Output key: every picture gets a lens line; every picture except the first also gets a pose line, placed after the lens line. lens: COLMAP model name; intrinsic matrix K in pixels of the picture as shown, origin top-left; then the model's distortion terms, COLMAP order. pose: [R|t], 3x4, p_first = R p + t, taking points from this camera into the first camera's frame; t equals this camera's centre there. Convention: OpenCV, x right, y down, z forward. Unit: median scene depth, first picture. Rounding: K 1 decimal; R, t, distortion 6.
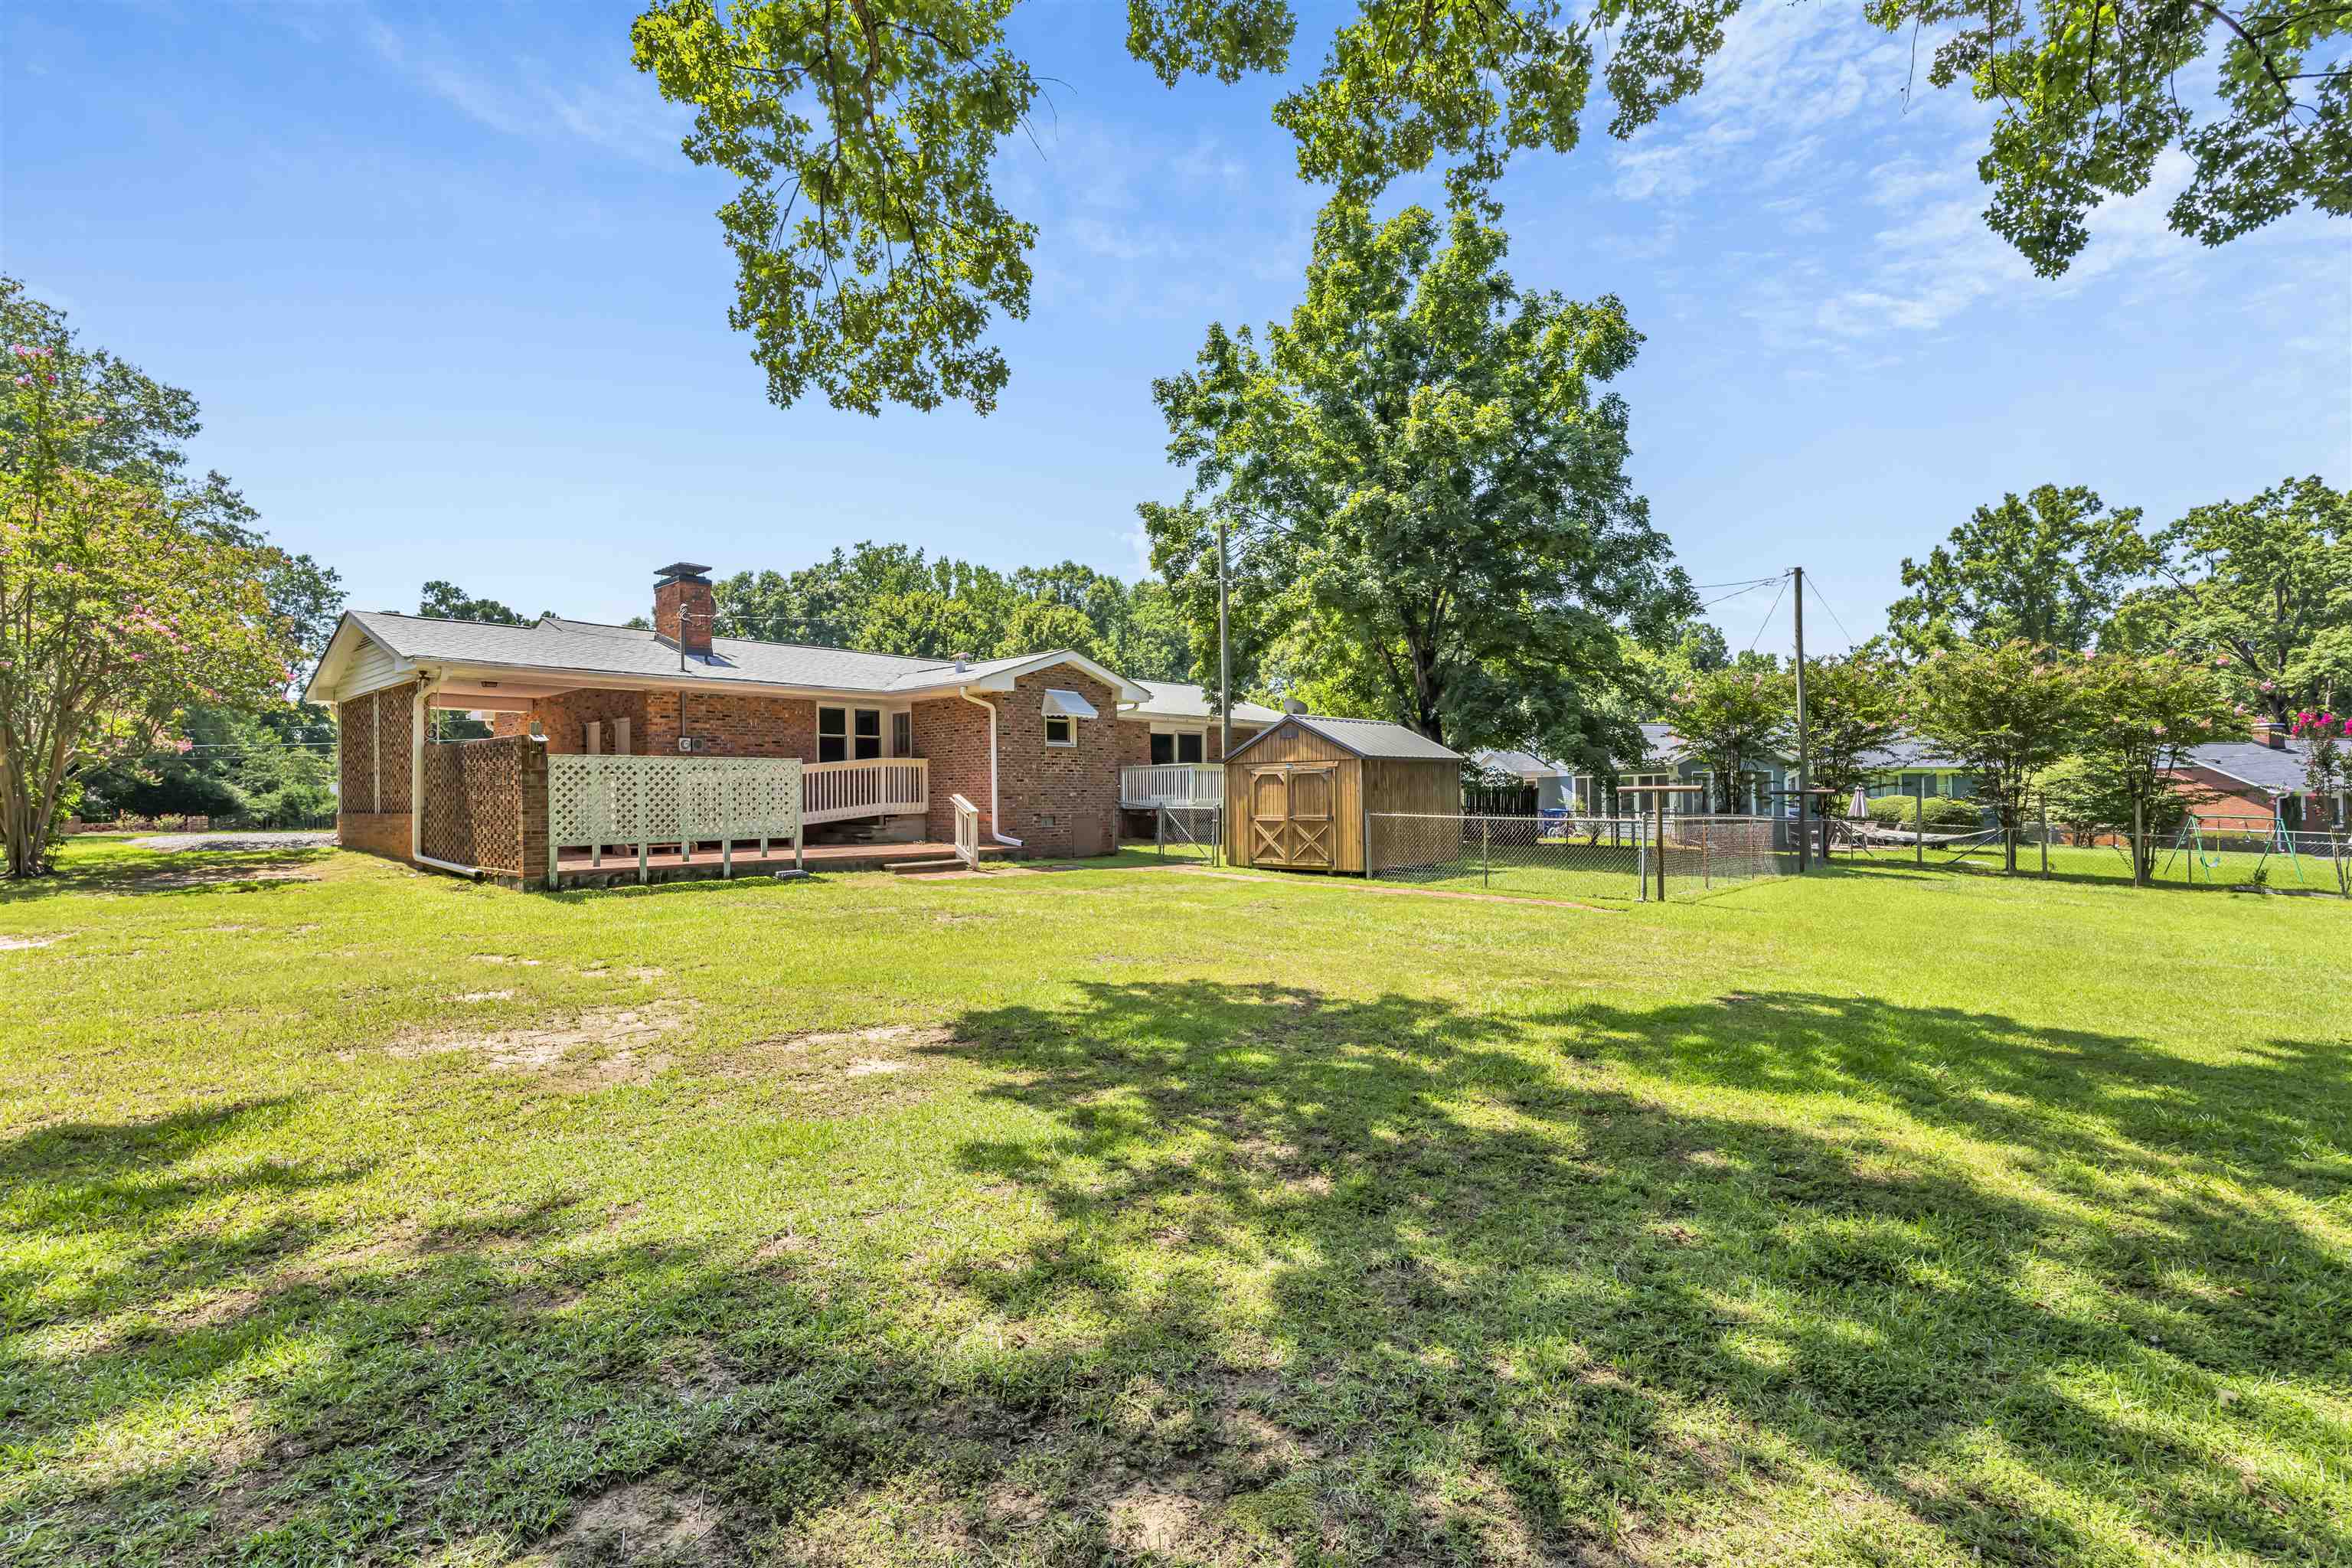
lens RADIAL K [[1066.3, 0, 1170.9], [0, 1066.3, 788.7], [0, 0, 1]] dist [-0.003604, 0.000246]
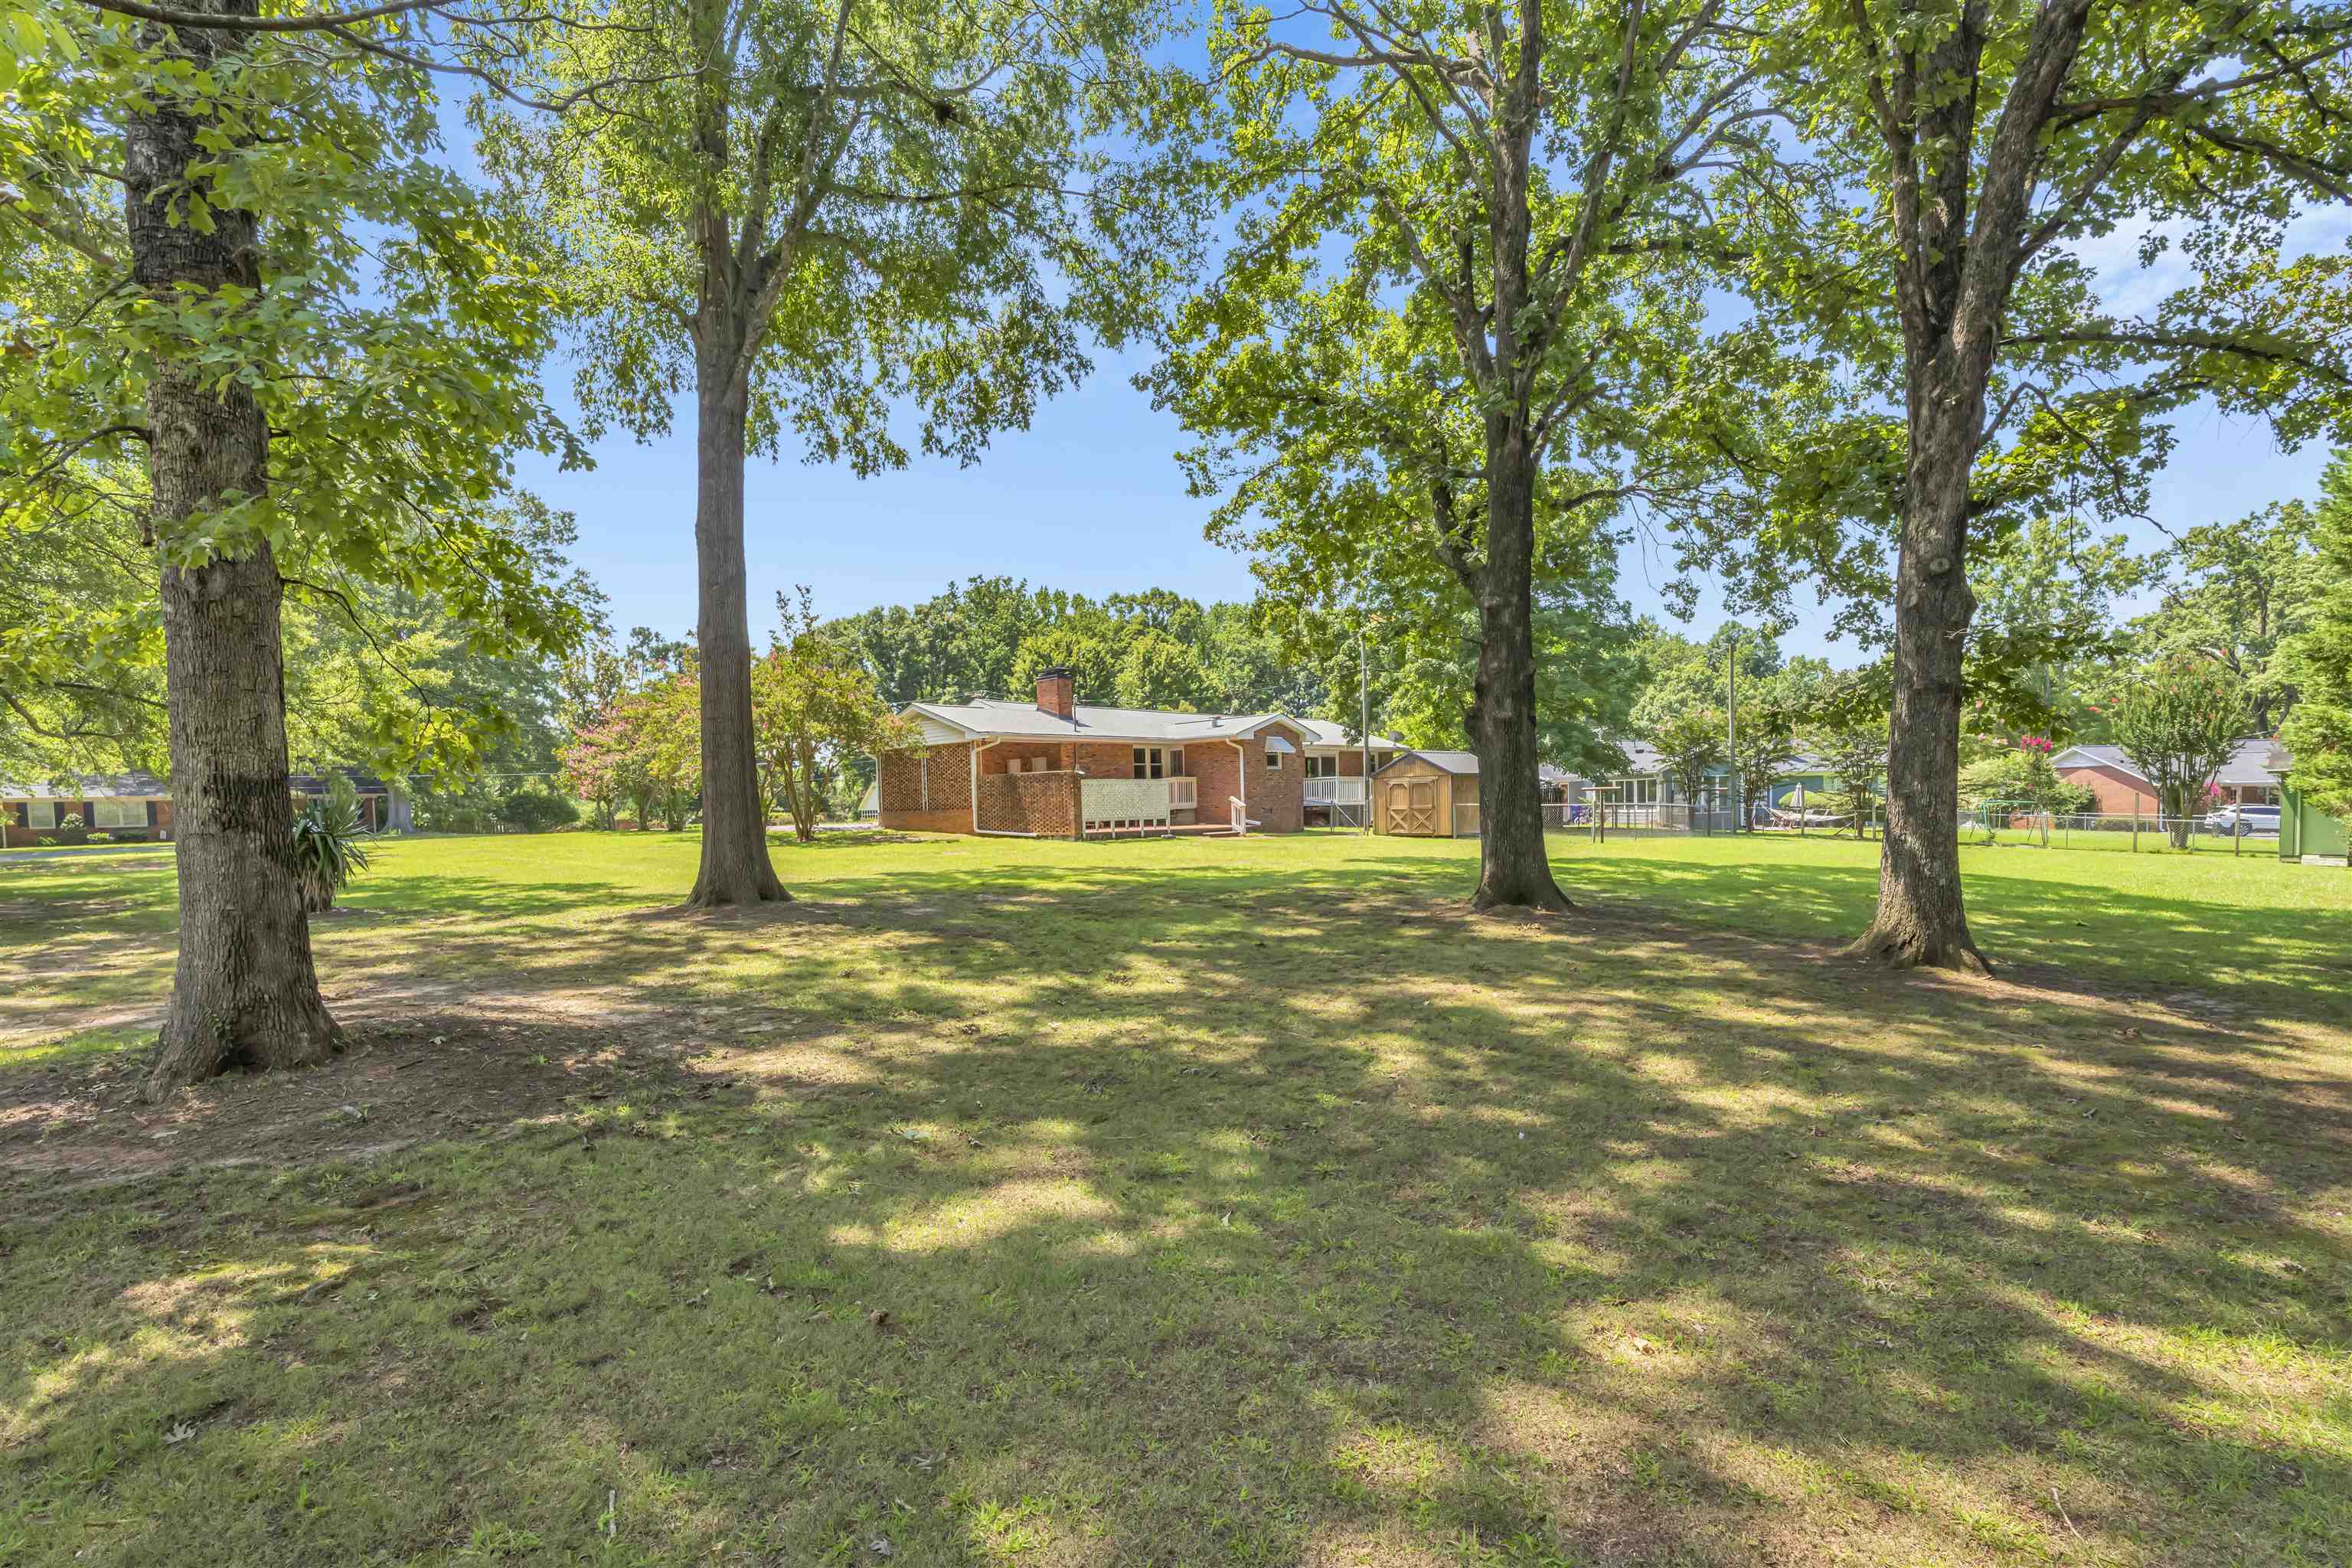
lens RADIAL K [[1111.3, 0, 1173.6], [0, 1111.3, 866.0], [0, 0, 1]] dist [-0.000492, -0.000014]
pose [[0.999120, -0.010515, -0.040602, -0.142239], [0.013010, 0.998010, 0.061692, 0.003301], [0.039873, -0.062165, 0.997269, -0.602402]]
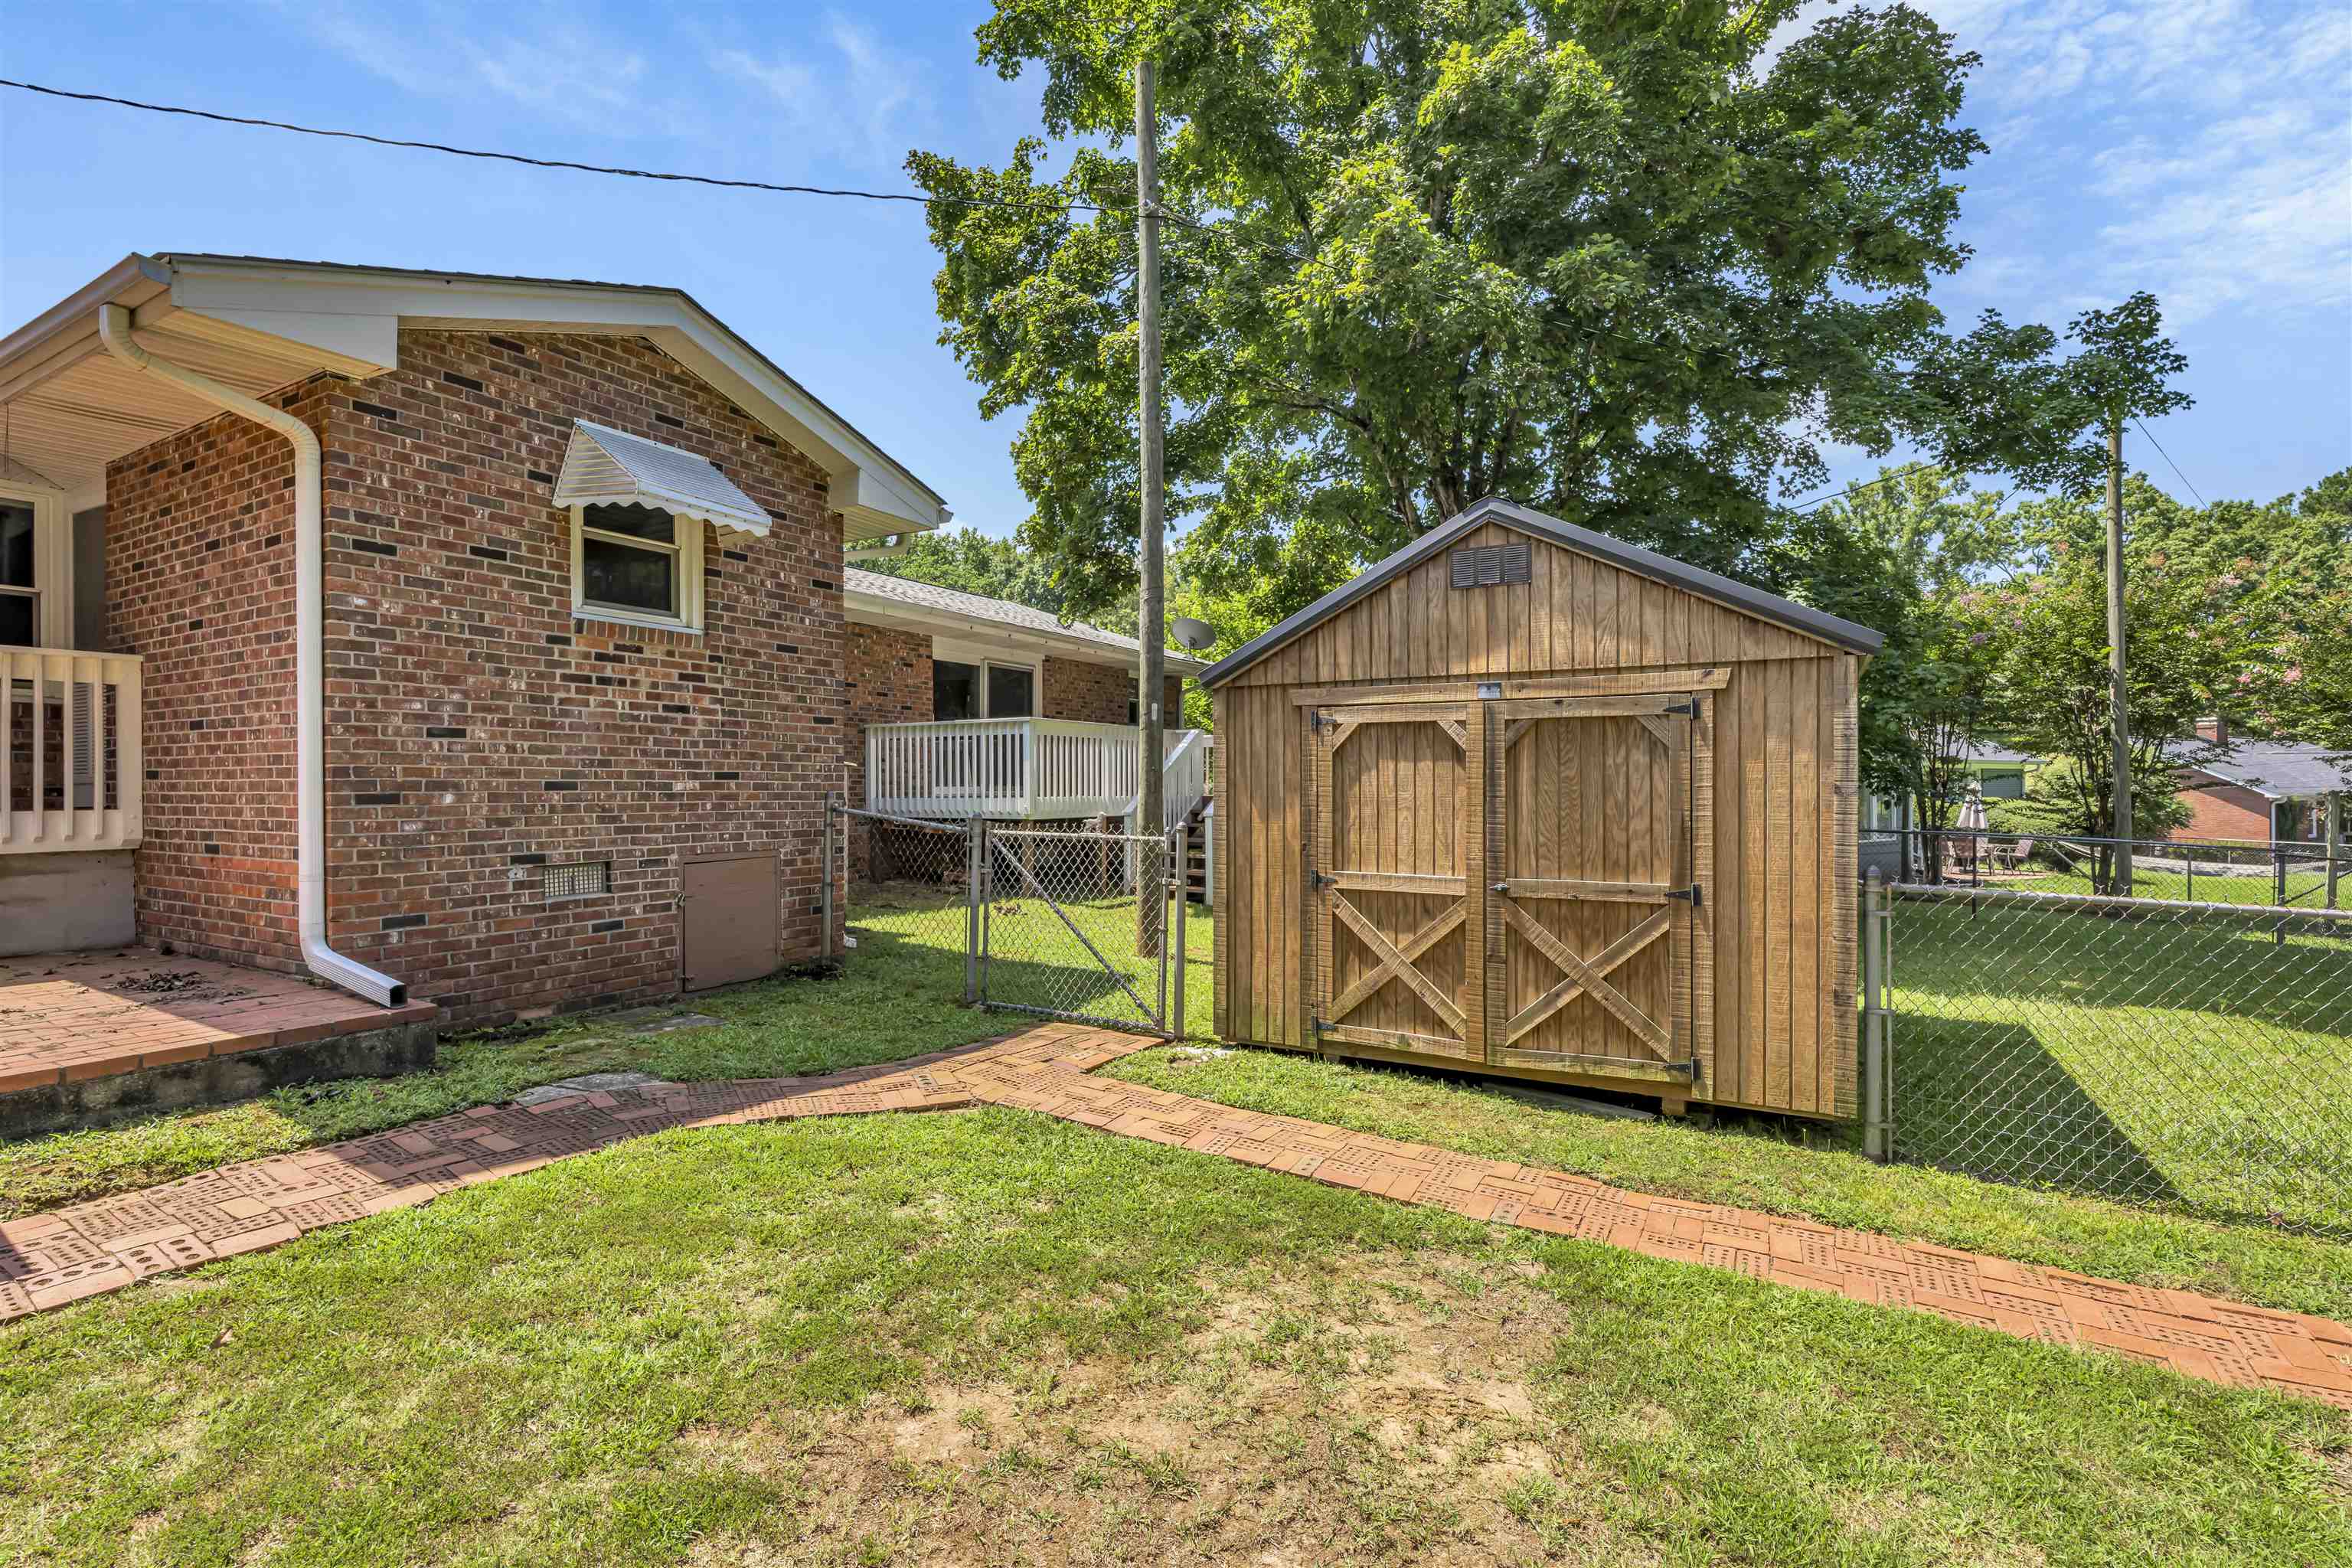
lens RADIAL K [[1066.3, 0, 1170.9], [0, 1066.3, 788.7], [0, 0, 1]] dist [-0.003604, 0.000246]
pose [[0.977508, 0.009729, 0.210674, -0.014735], [-0.011853, 0.999891, 0.008822, 0.001191], [-0.210565, -0.011121, 0.977517, 0.497833]]
